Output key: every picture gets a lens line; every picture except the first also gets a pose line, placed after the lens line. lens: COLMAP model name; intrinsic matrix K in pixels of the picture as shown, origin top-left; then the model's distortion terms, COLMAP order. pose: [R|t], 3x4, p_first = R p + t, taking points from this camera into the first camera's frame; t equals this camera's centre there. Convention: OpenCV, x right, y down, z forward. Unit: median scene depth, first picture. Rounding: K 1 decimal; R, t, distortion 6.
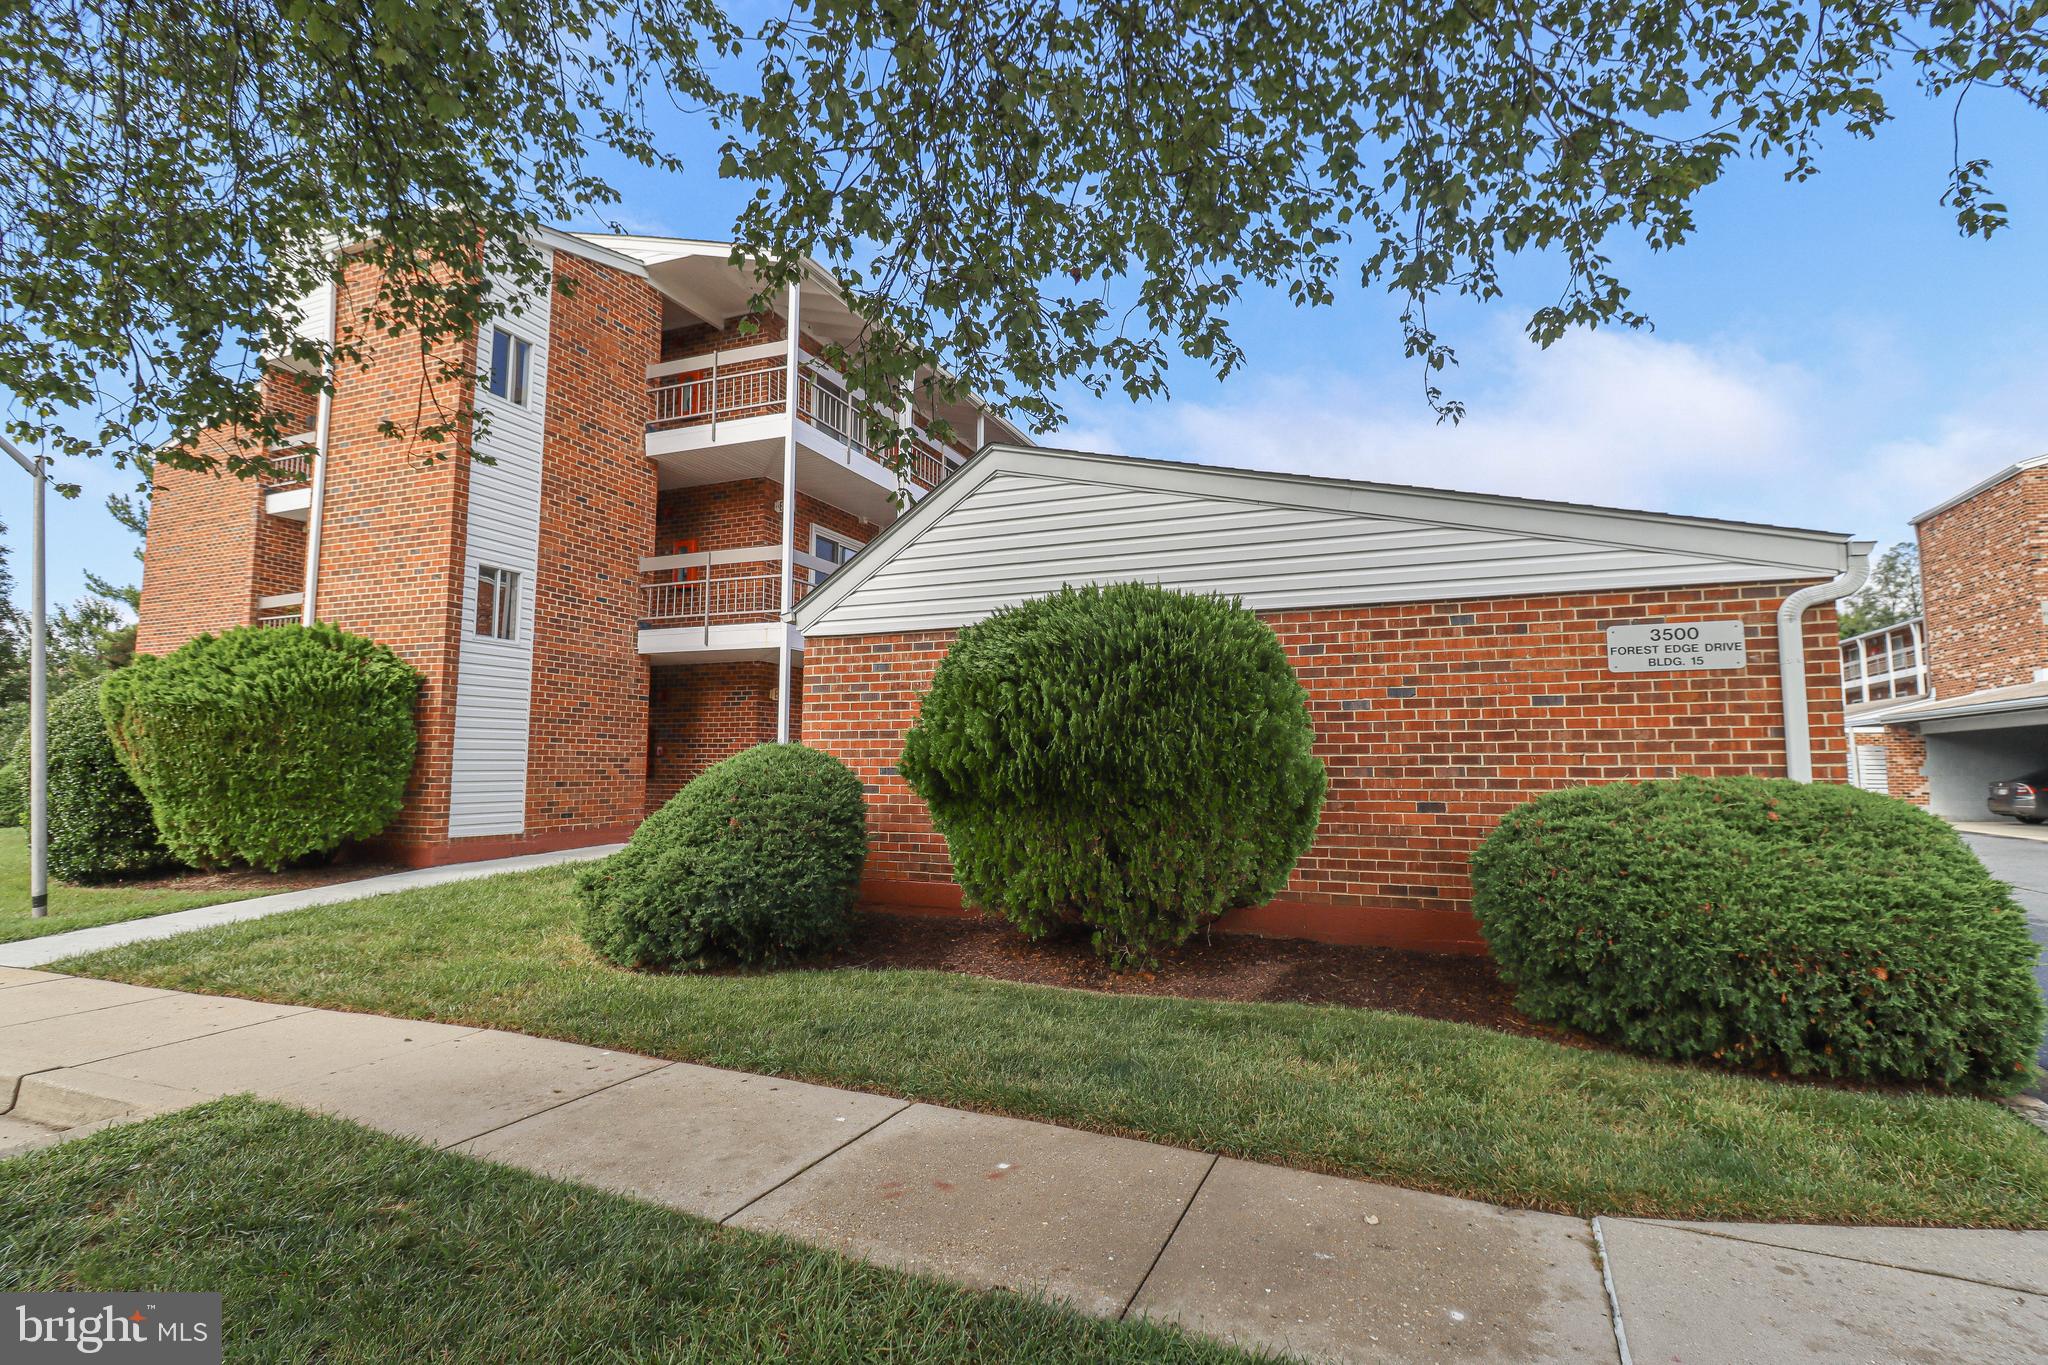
lens RADIAL K [[976.7, 0, 1078.3], [0, 976.7, 677.7], [0, 0, 1]] dist [-0.015623, -0.000047]
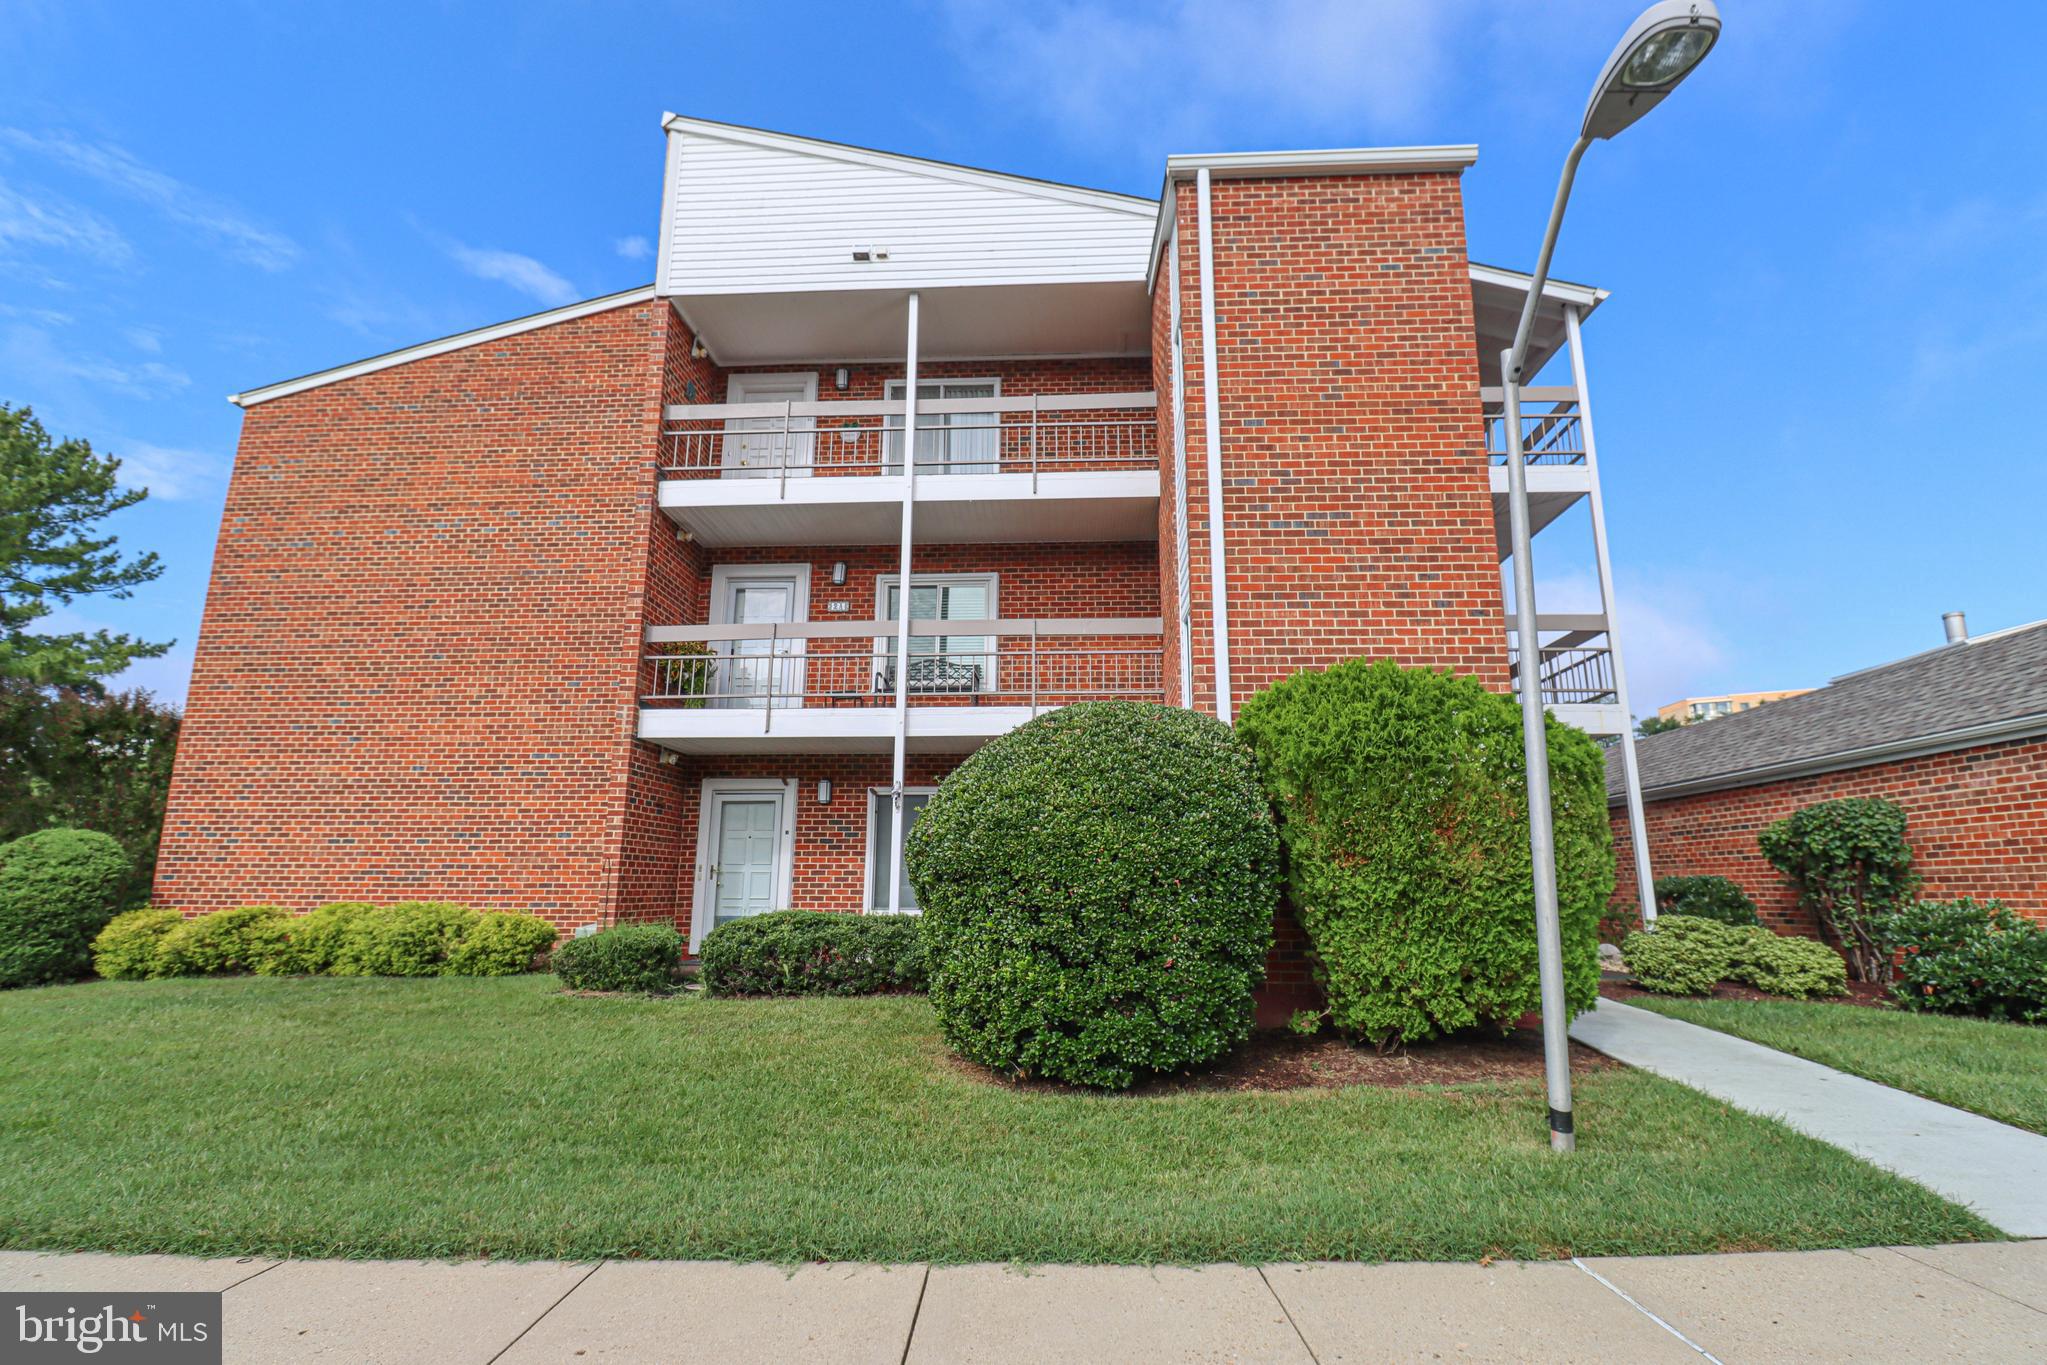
lens RADIAL K [[974.1, 0, 1031.0], [0, 974.1, 674.5], [0, 0, 1]] dist [-0.000735, -0.016000]
pose [[0.952997, 0.064282, 0.296082, -1.276561], [-0.026726, 0.991260, -0.129188, 0.050871], [-0.301798, 0.115203, 0.946386, 0.447602]]
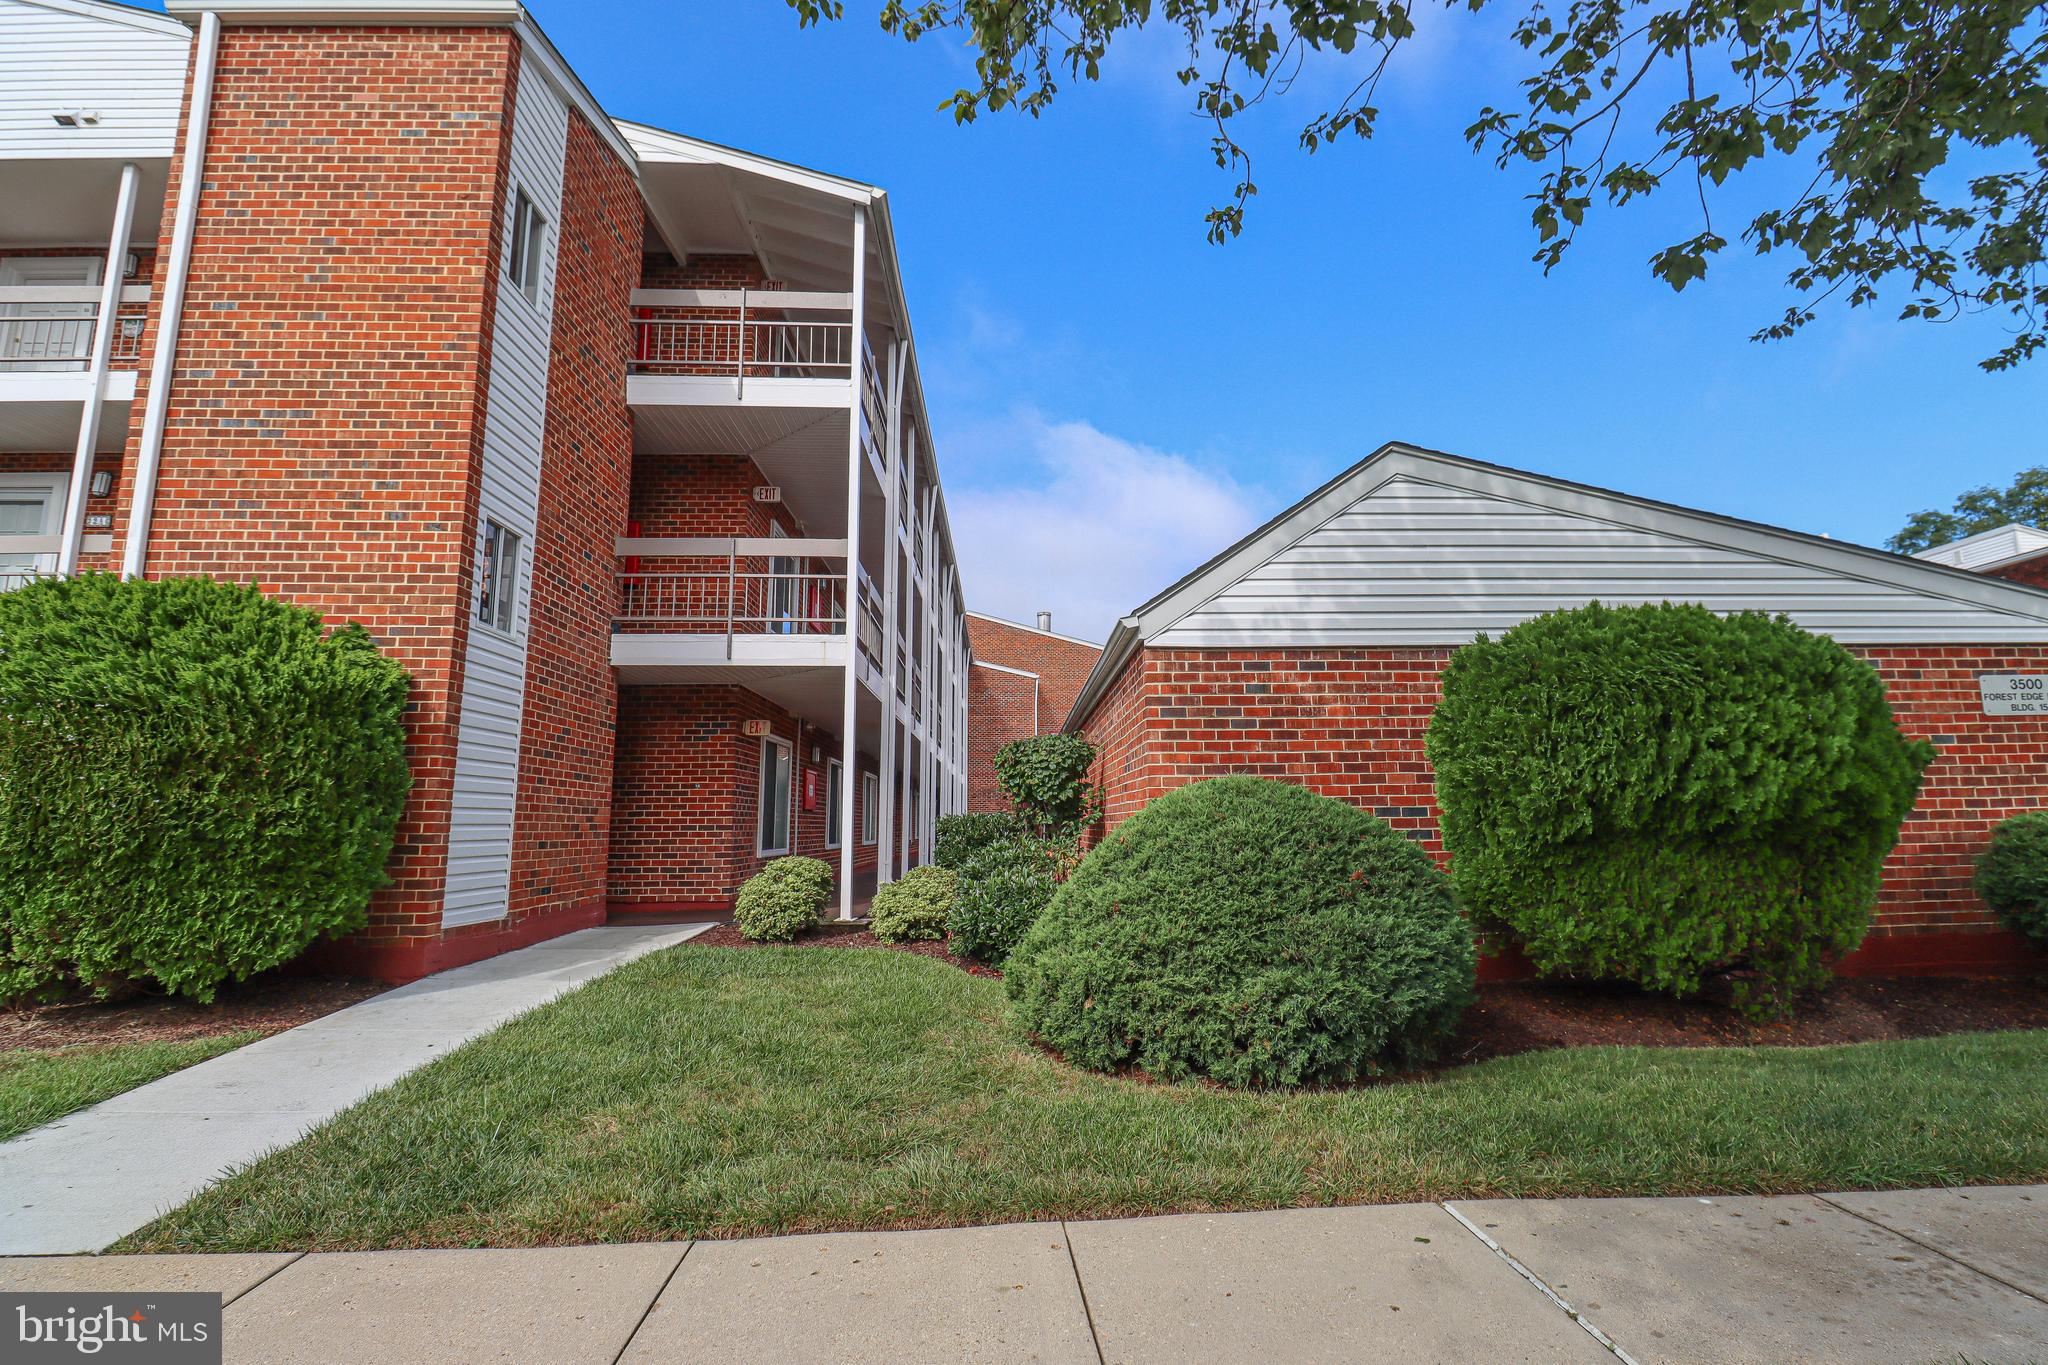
lens RADIAL K [[974.6, 0, 1031.5], [0, 974.6, 674.5], [0, 0, 1]] dist [-0.000735, -0.016000]
pose [[0.916345, 0.050923, 0.397138, -0.640004], [-0.024891, 0.997206, -0.070435, 0.036942], [-0.399615, 0.054657, 0.915052, 0.282724]]
